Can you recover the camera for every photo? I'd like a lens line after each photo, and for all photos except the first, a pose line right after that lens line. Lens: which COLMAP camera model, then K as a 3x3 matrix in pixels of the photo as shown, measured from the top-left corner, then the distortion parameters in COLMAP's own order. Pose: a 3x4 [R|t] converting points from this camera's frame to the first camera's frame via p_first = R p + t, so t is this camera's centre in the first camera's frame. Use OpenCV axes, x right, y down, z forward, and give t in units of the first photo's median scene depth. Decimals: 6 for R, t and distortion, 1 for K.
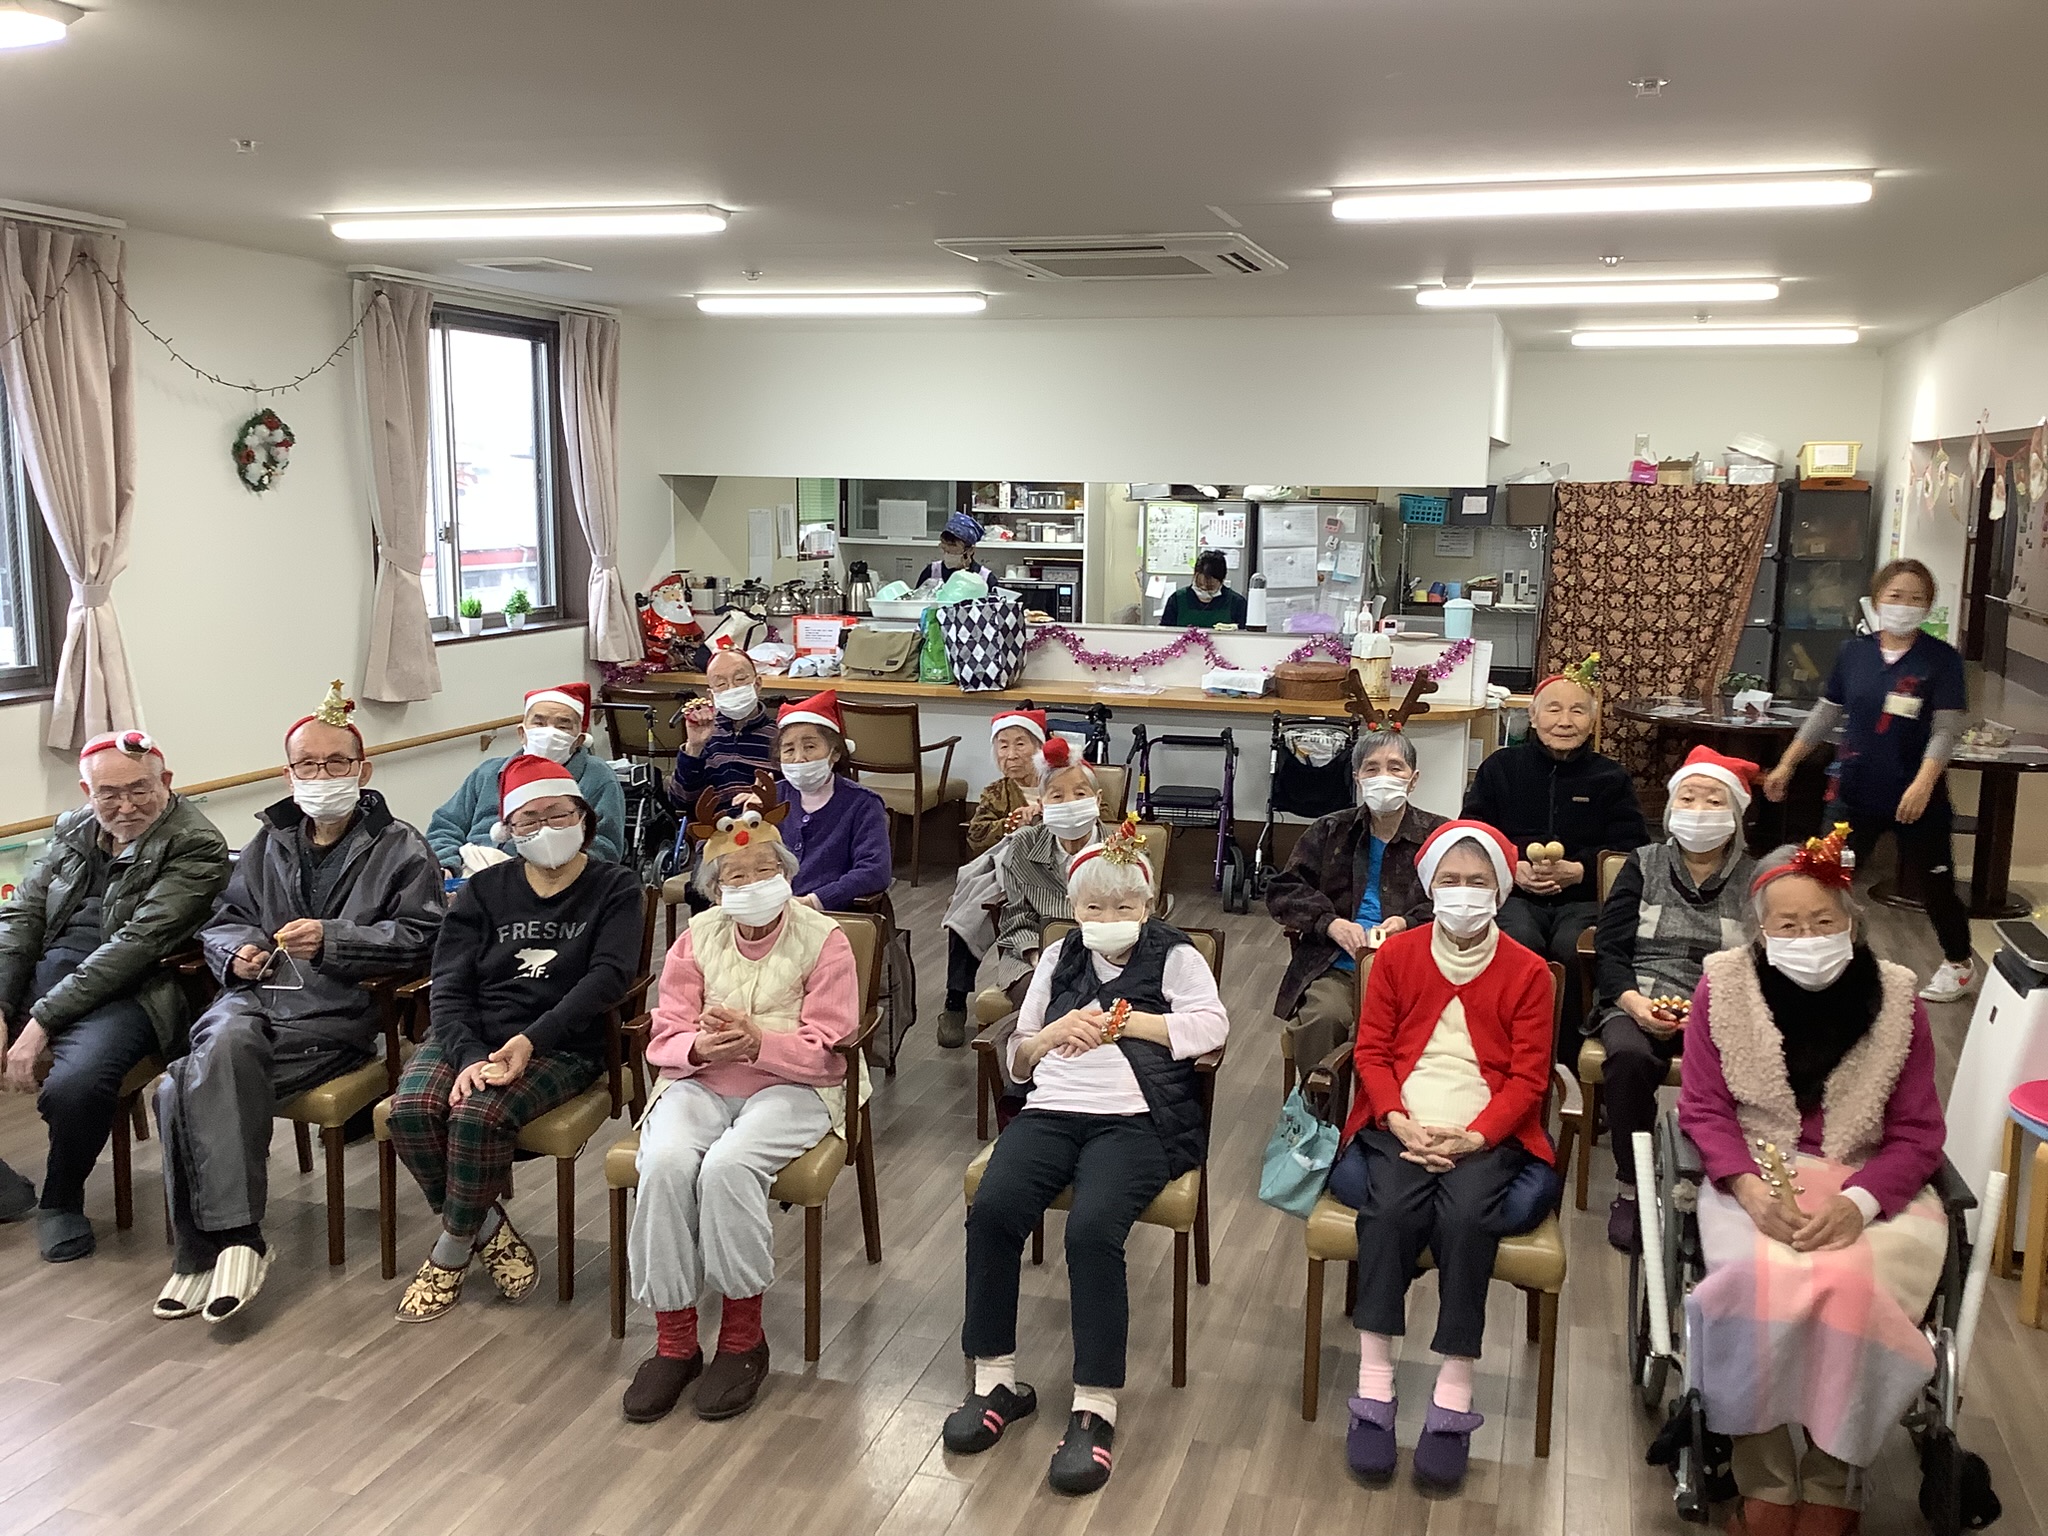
lens RADIAL K [[1848.0, 0, 1024.0], [0, 1848.0, 768.0], [0, 0, 1]] dist [0.121957, -0.235897]
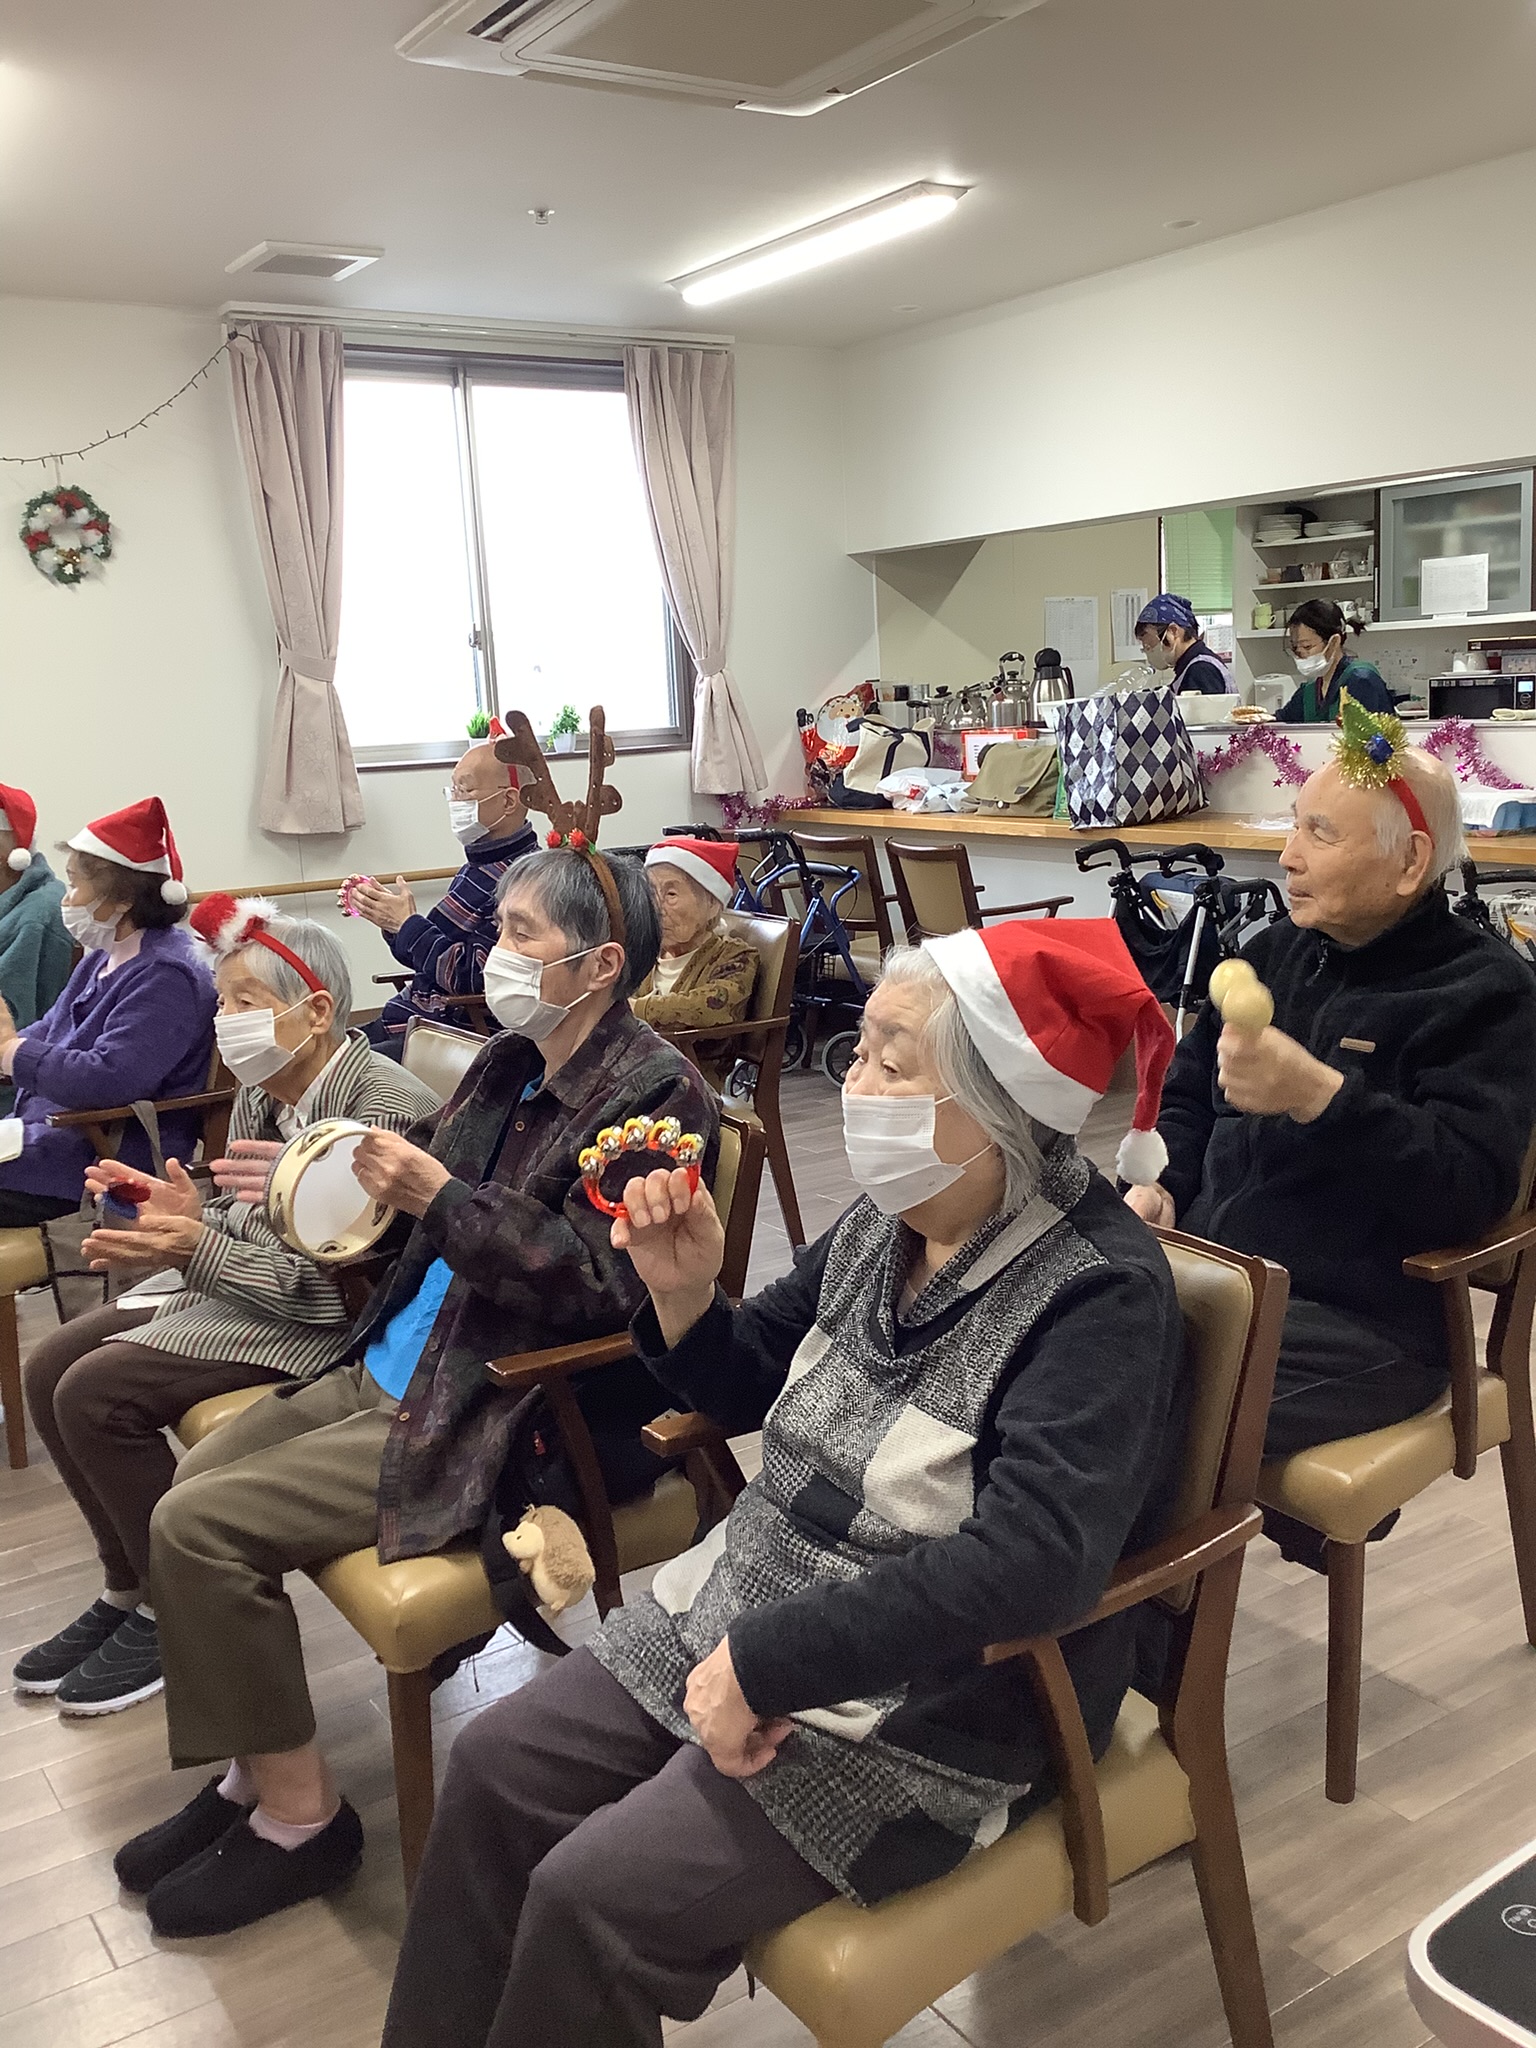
lens RADIAL K [[1848.0, 0, 768.0], [0, 1848.0, 1024.0], [0, 0, 1]] dist [0.121957, -0.235897]
pose [[0.768882, 0.067271, -0.635842, 0.315350], [-0.040221, 0.997569, 0.056905, -0.005055], [0.638124, -0.018179, 0.769719, 0.413572]]
